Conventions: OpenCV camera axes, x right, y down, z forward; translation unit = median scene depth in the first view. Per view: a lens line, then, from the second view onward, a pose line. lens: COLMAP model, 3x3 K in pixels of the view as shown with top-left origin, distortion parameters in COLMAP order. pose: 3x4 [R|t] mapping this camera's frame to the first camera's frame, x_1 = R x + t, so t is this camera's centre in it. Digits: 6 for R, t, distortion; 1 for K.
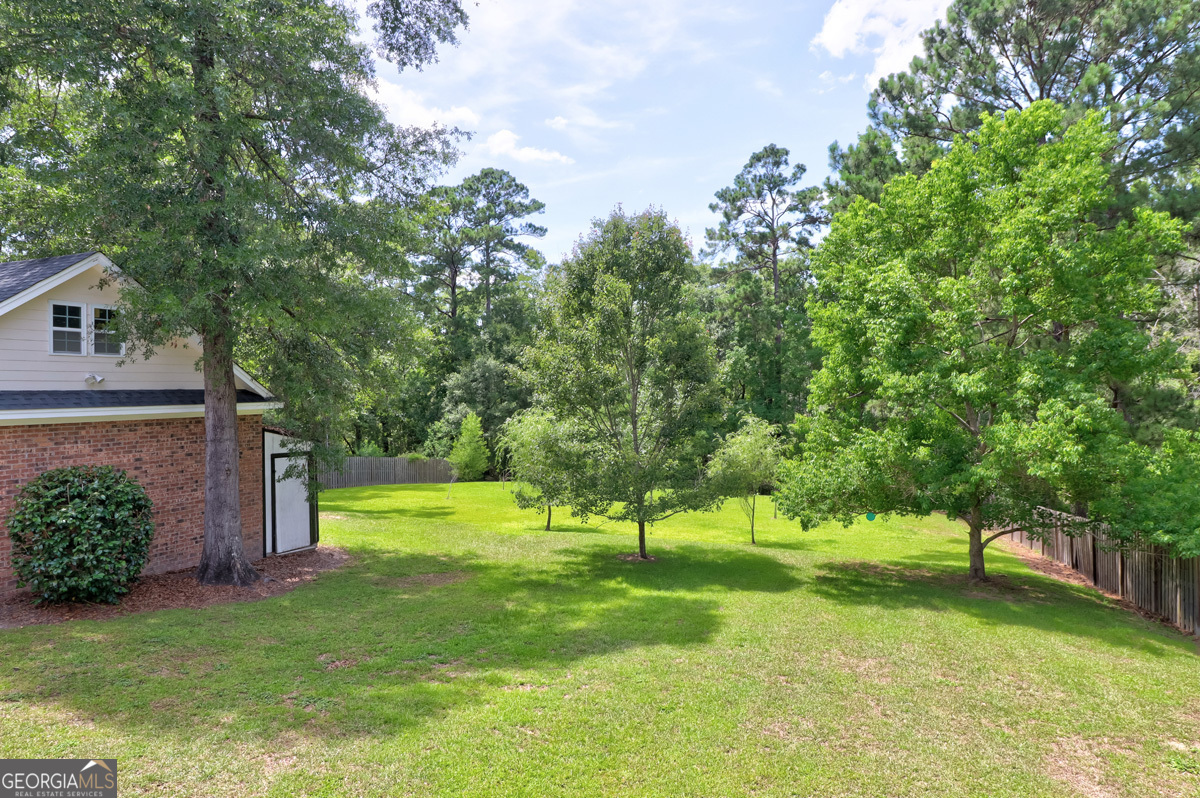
lens RADIAL K [[760.1, 0, 604.9], [0, 760.1, 394.5], [0, 0, 1]] dist [-0.000815, 0.000186]
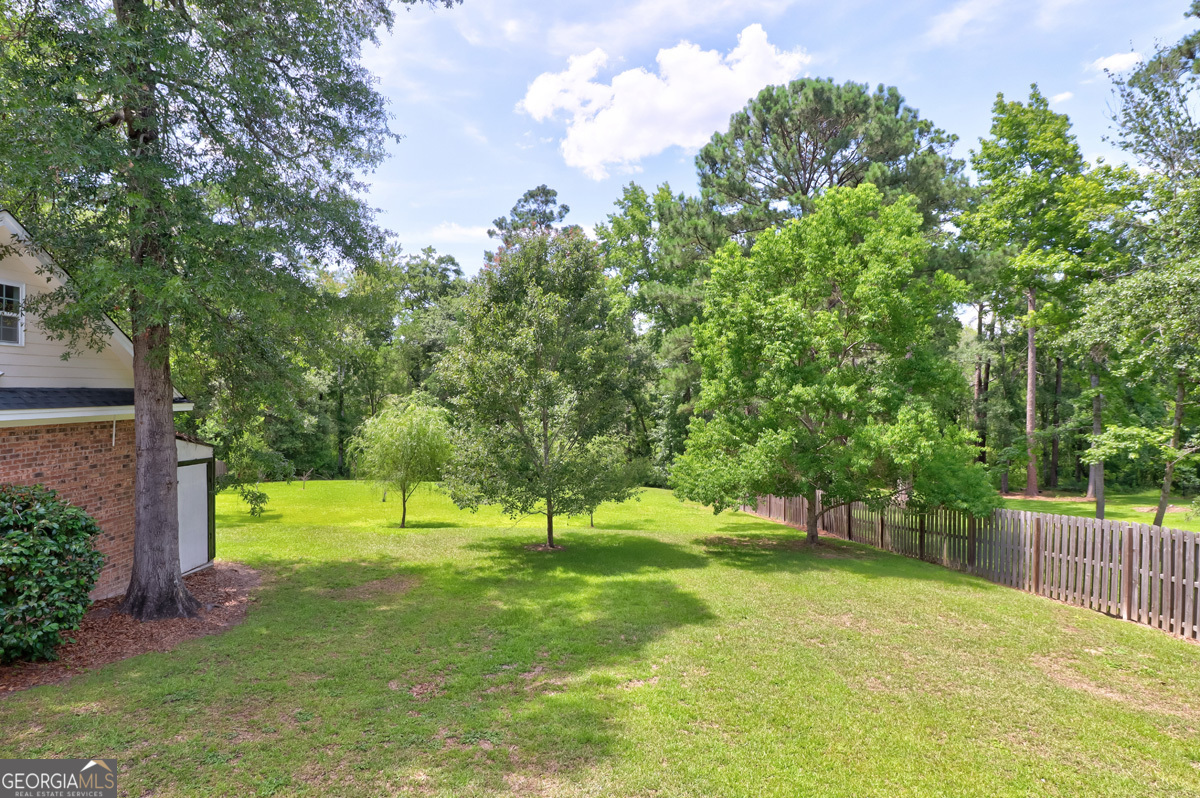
lens RADIAL K [[653.3, 0, 593.5], [0, 653.3, 395.1], [0, 0, 1]] dist [0.001519, -0.001592]
pose [[0.919692, 0.012970, 0.392427, -0.341880], [-0.012177, 0.999916, -0.004511, -0.002362], [-0.392453, -0.000630, 0.919772, 0.134547]]
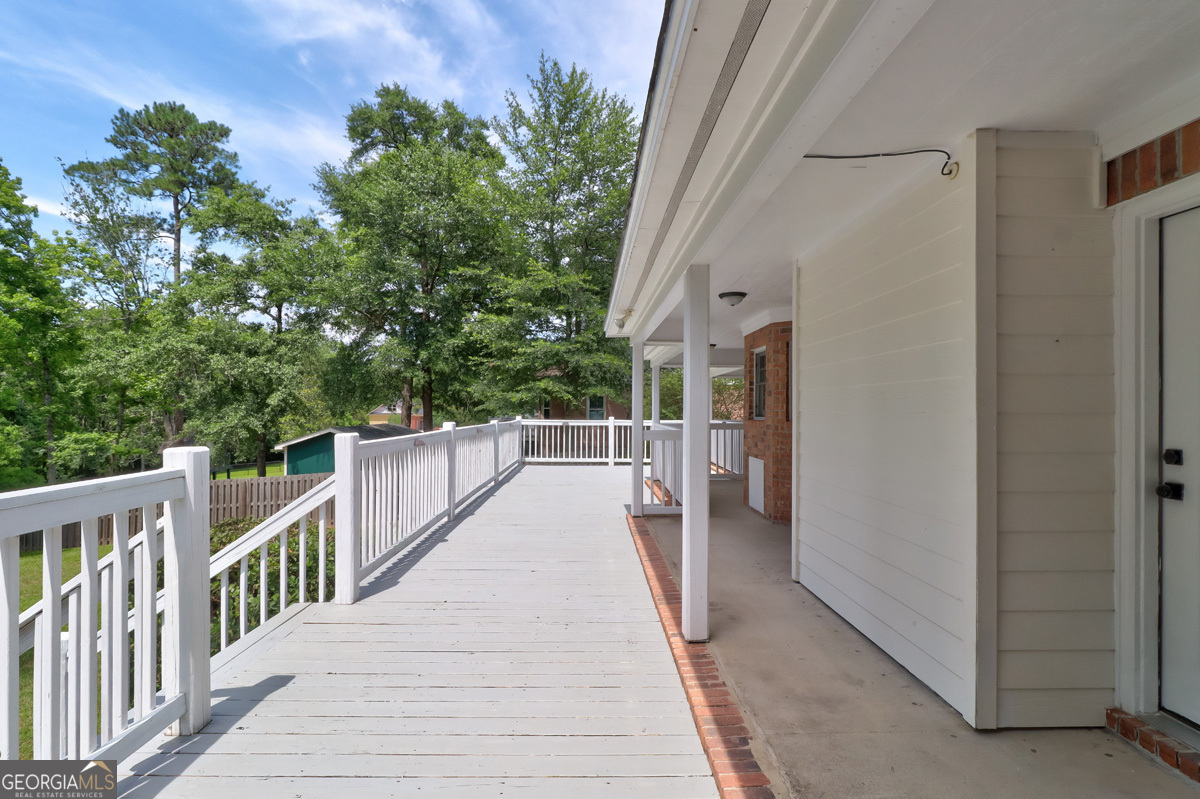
lens RADIAL K [[569.1, 0, 588.2], [0, 569.1, 403.2], [0, 0, 1]] dist [0.009320, -0.001265]
pose [[-0.367631, 0.016462, 0.929826, -2.180955], [0.011822, 0.999845, -0.013028, -0.004029], [-0.929897, 0.006203, -0.367769, 0.470093]]
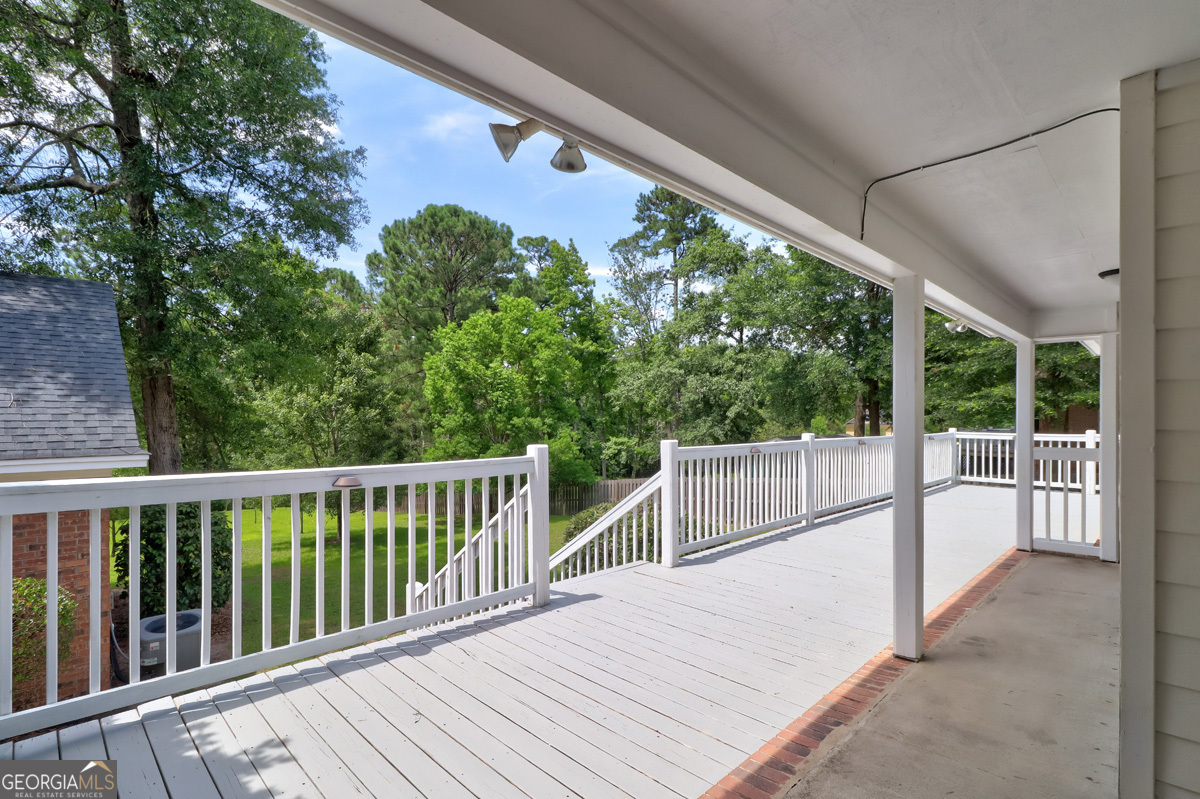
lens RADIAL K [[569.1, 0, 591.0], [0, 569.1, 423.6], [0, 0, 1]] dist [0.009320, -0.001265]
pose [[0.410942, 0.000122, 0.911662, -2.369784], [0.007894, 0.999962, -0.003692, -0.004346], [-0.911627, 0.008714, 0.410925, 0.139821]]
